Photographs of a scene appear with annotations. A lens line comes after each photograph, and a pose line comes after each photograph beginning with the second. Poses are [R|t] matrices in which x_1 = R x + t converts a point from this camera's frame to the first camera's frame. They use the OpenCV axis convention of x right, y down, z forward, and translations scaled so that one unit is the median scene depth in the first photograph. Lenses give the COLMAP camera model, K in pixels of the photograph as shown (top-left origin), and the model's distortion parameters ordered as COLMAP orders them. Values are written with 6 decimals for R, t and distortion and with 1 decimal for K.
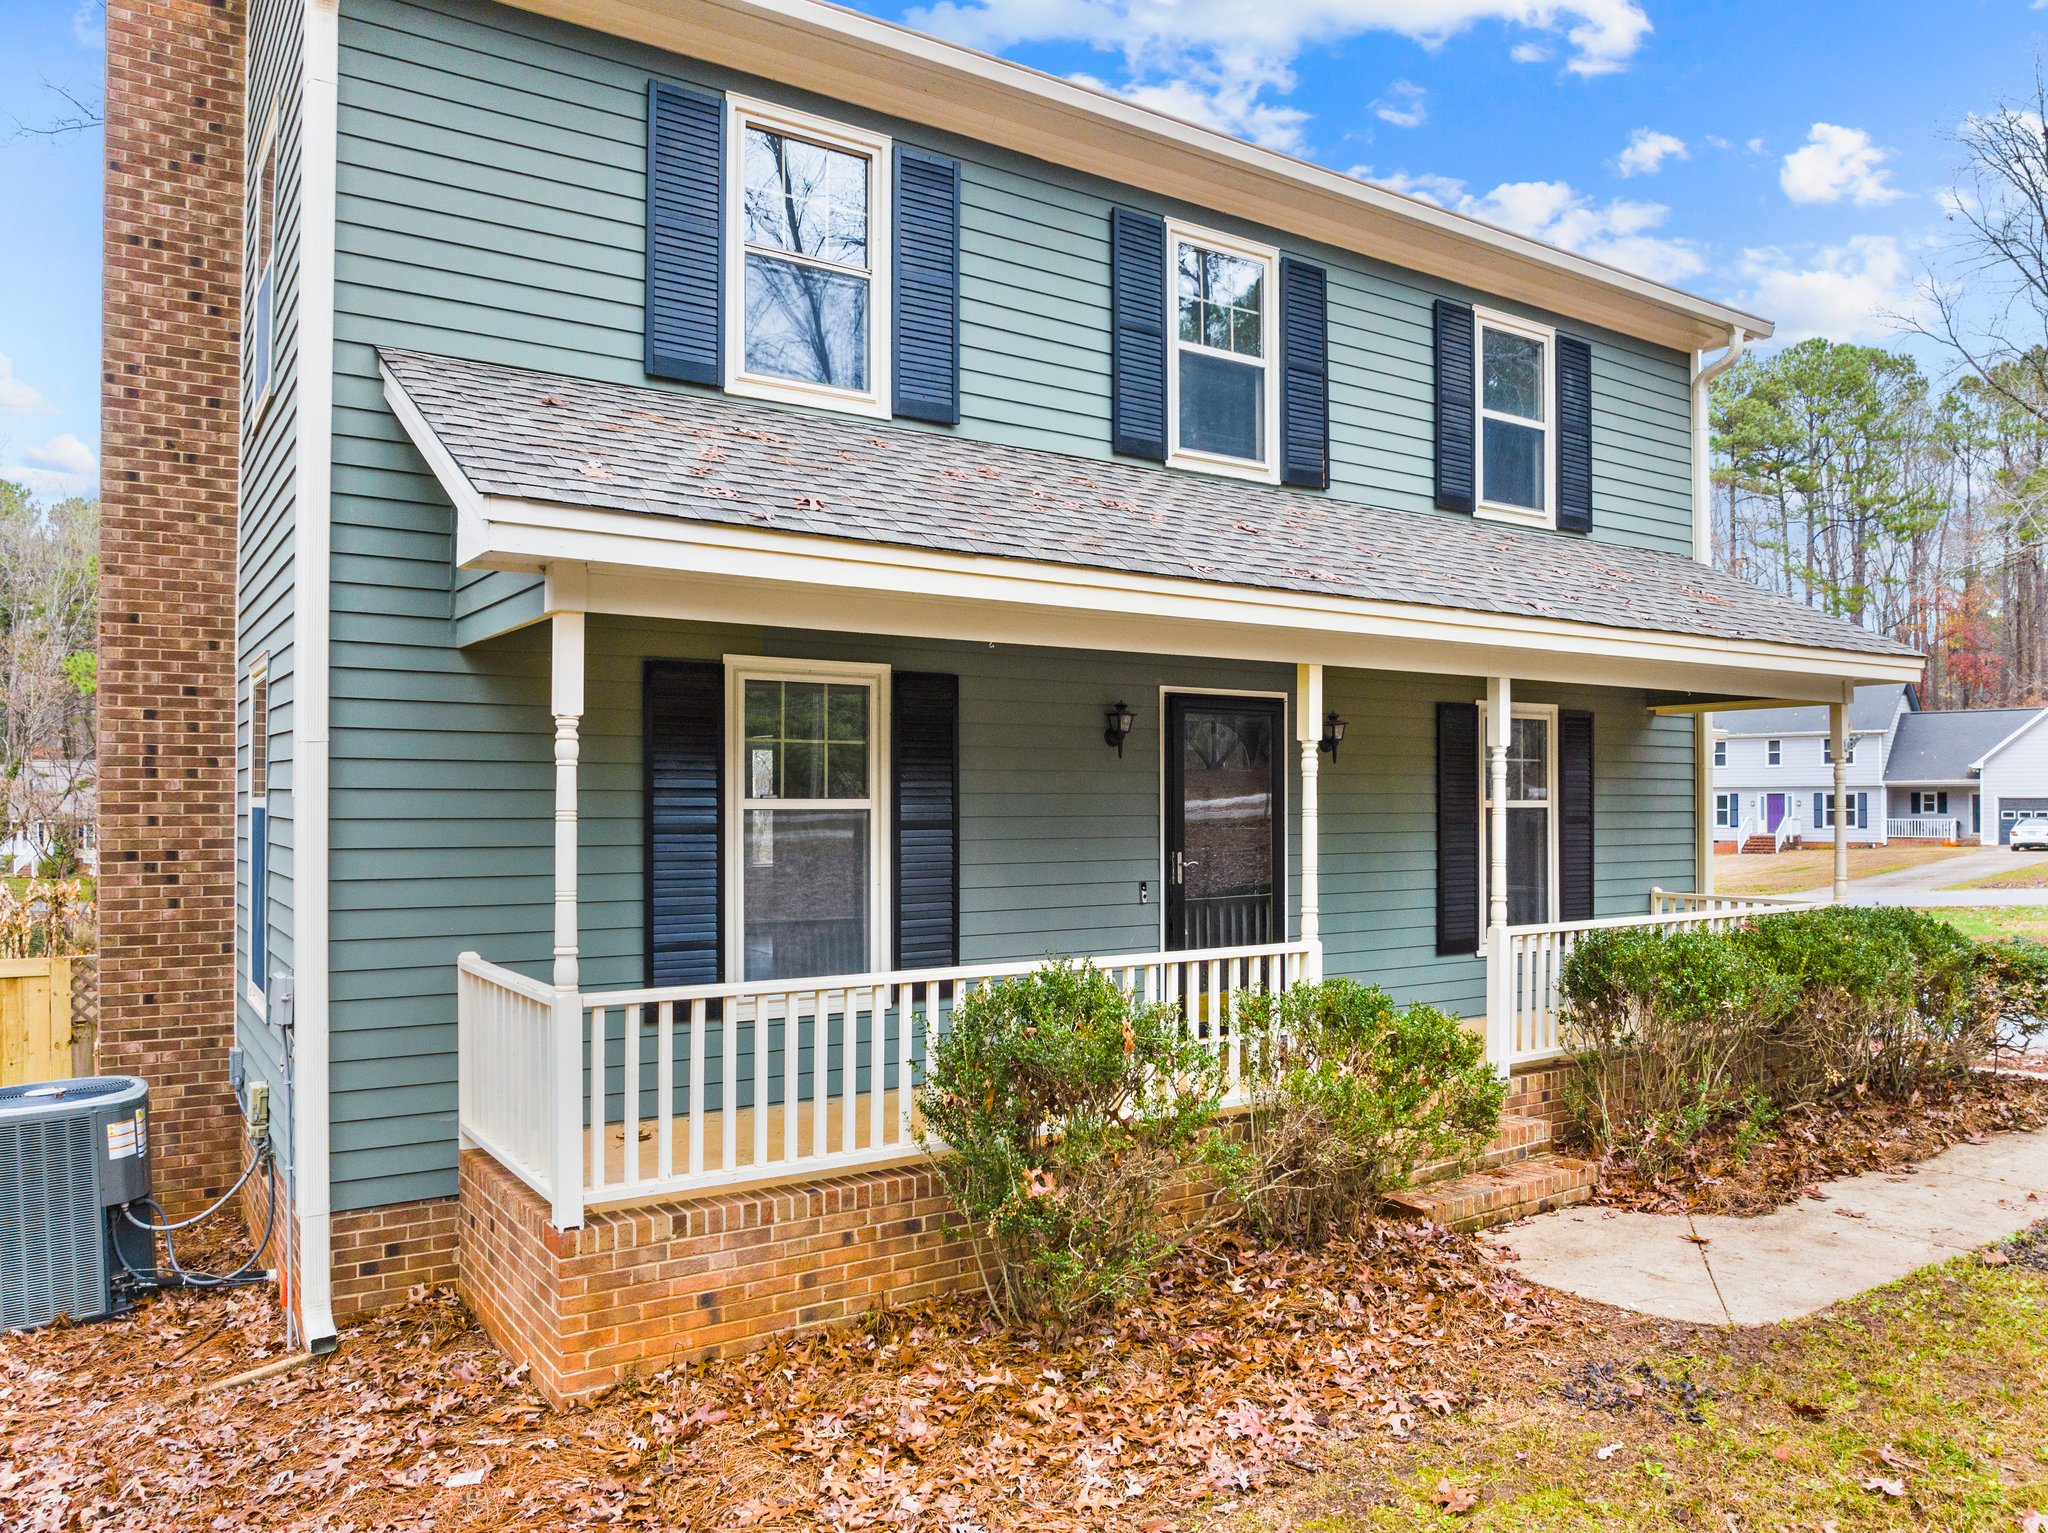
lens RADIAL K [[1458.0, 0, 1023.4], [0, 1458.0, 750.8], [0, 0, 1]] dist [-0.050698, 0.001301]
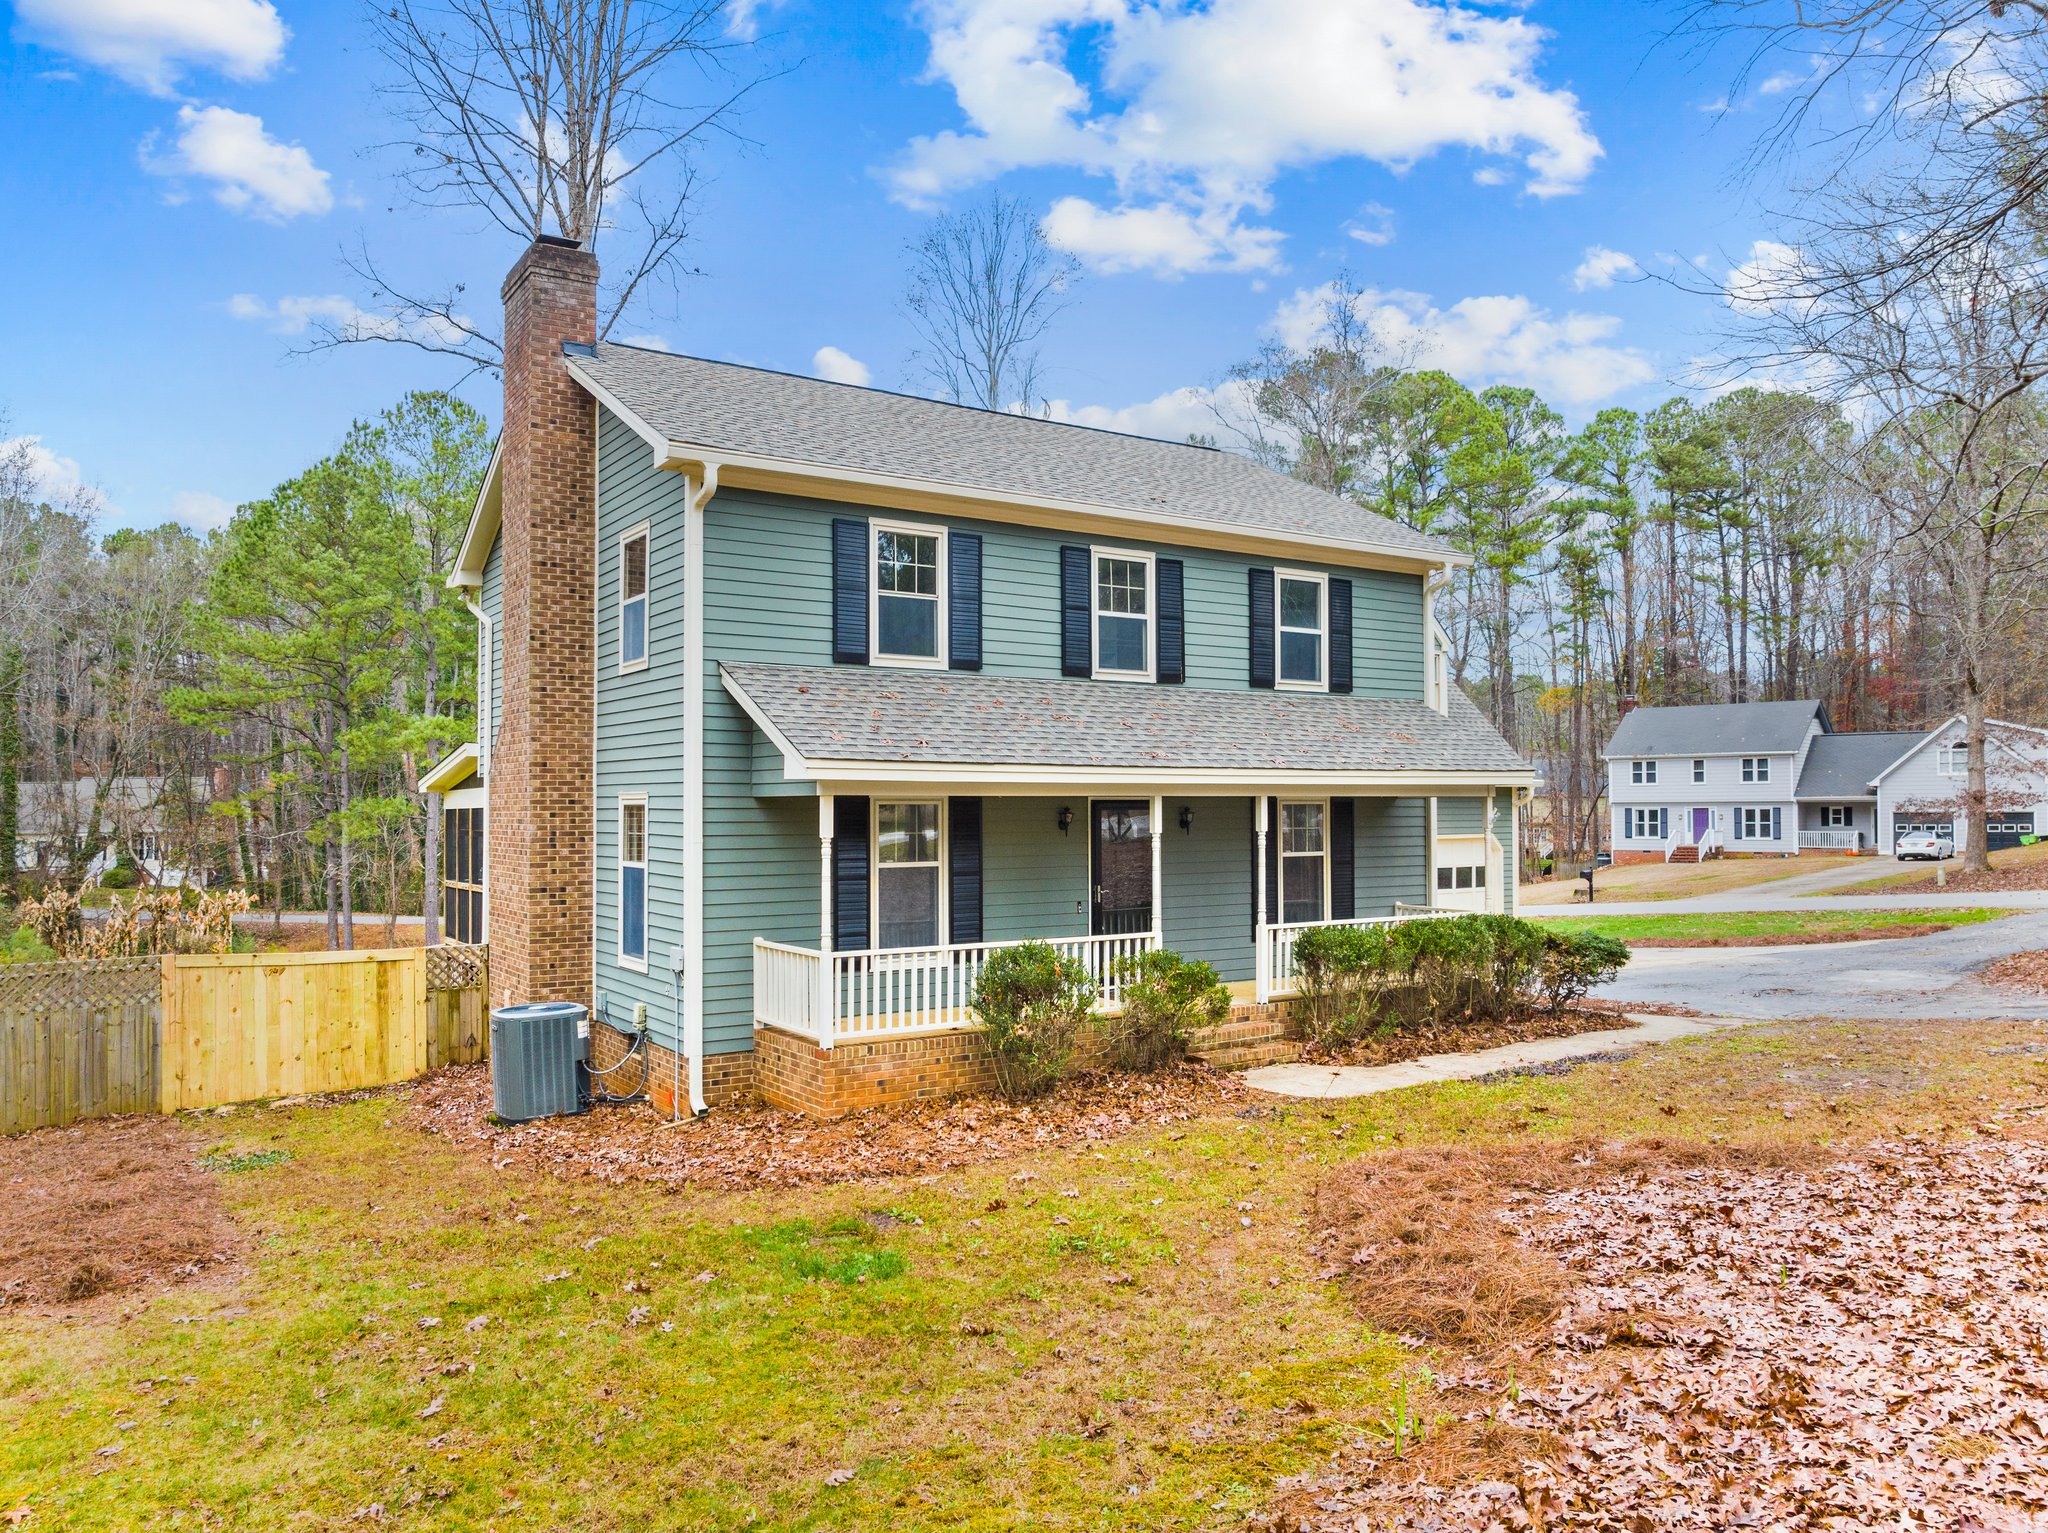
lens RADIAL K [[1440.4, 0, 1019.2], [0, 1440.4, 739.2], [0, 0, 1]] dist [-0.045831, -0.001205]
pose [[0.999995, -0.003042, -0.001197, 0.007727], [0.003026, 0.999914, -0.012796, -0.099367], [0.001236, 0.012792, 0.999917, -0.892589]]
